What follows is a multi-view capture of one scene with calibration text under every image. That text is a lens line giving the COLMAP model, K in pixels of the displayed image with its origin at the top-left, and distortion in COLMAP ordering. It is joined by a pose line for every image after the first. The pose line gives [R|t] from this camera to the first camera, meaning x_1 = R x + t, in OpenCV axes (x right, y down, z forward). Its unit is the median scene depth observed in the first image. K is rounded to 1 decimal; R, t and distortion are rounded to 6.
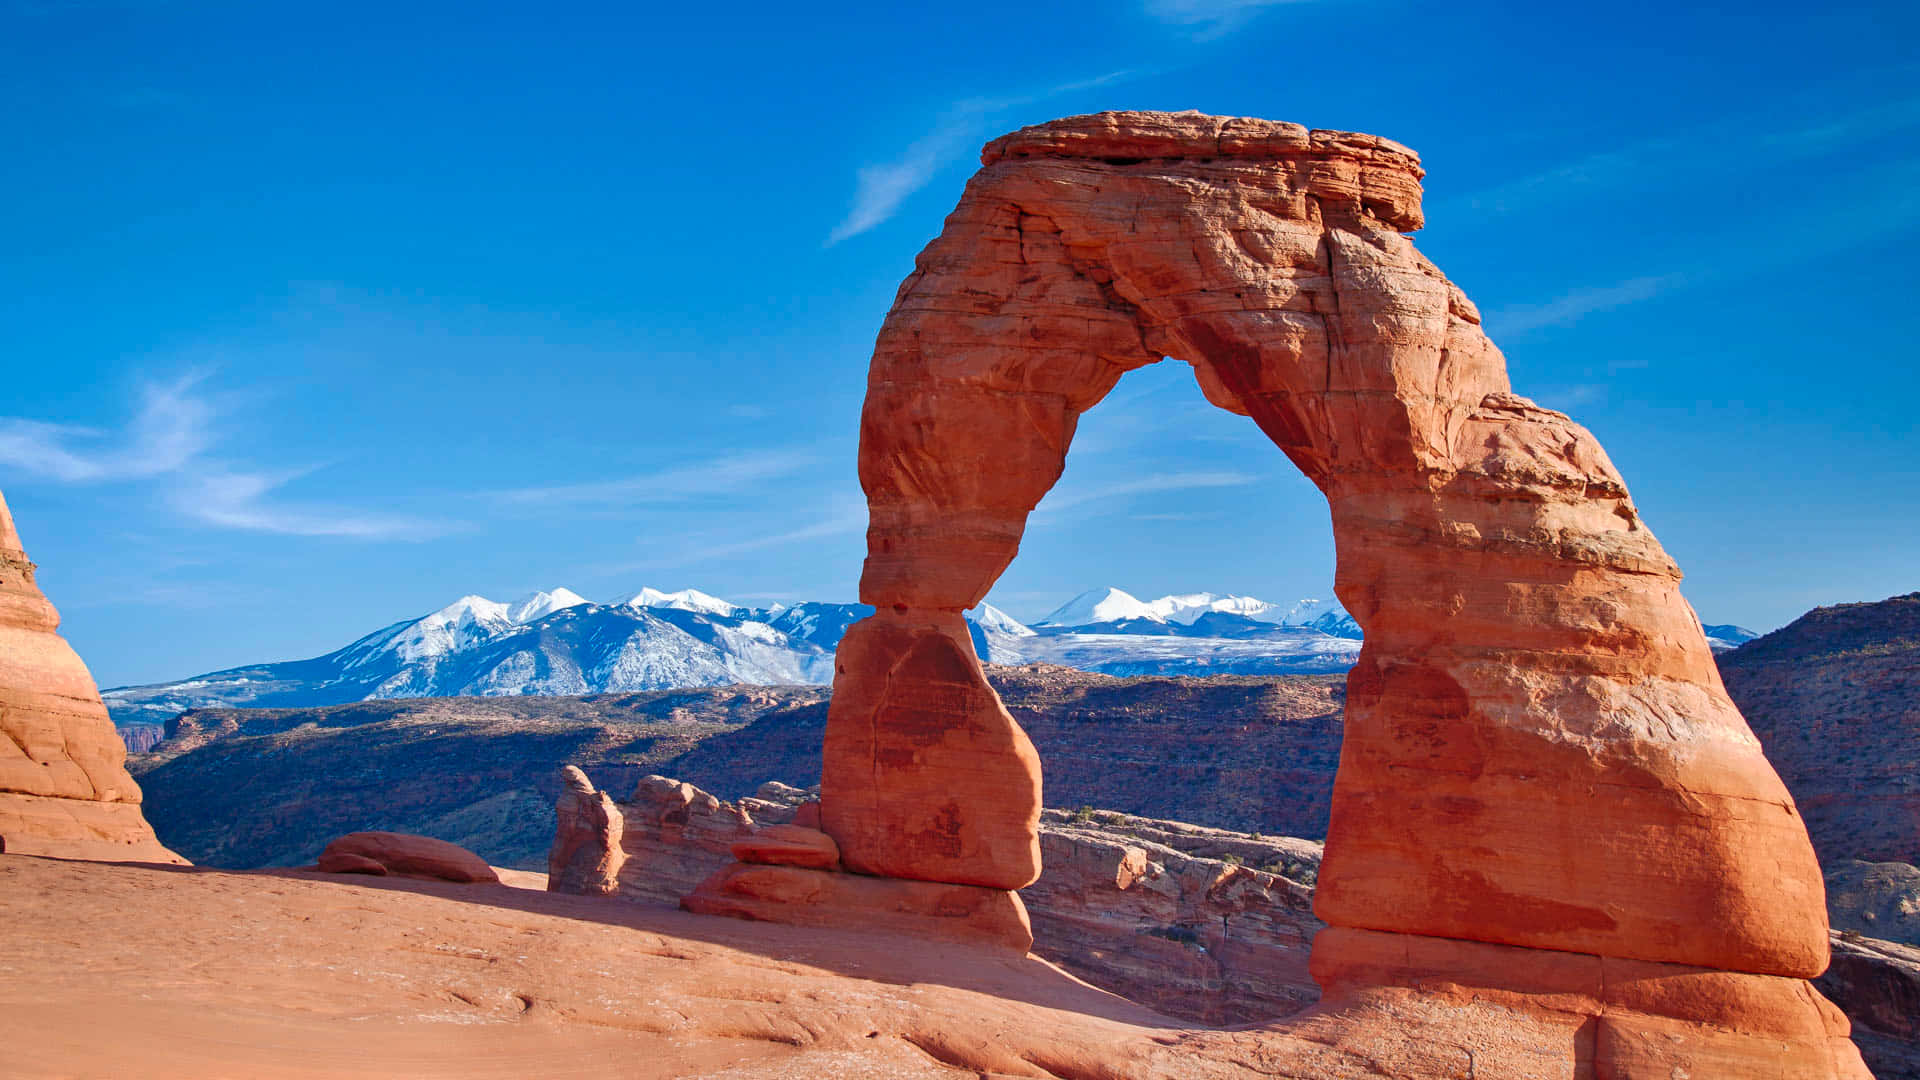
lens RADIAL K [[3212.5, 0, 999.4], [0, 3212.5, 549.9], [0, 0, 1]] dist [0.186466, 0.164941]
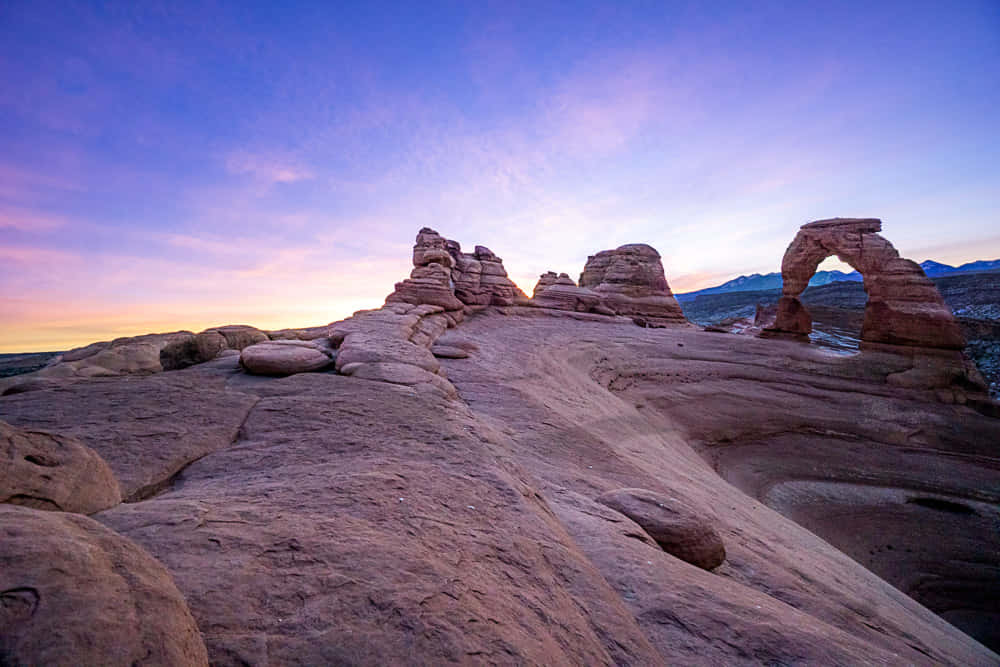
lens RADIAL K [[439.3, 0, 492.7], [0, 439.3, 327.3], [0, 0, 1]] dist [-0.073718, 0.026240]
pose [[0.770679, -0.004189, -0.637210, 0.068126], [0.078947, 0.992902, 0.088957, -0.046950], [0.632314, -0.118863, 0.765539, -0.133428]]
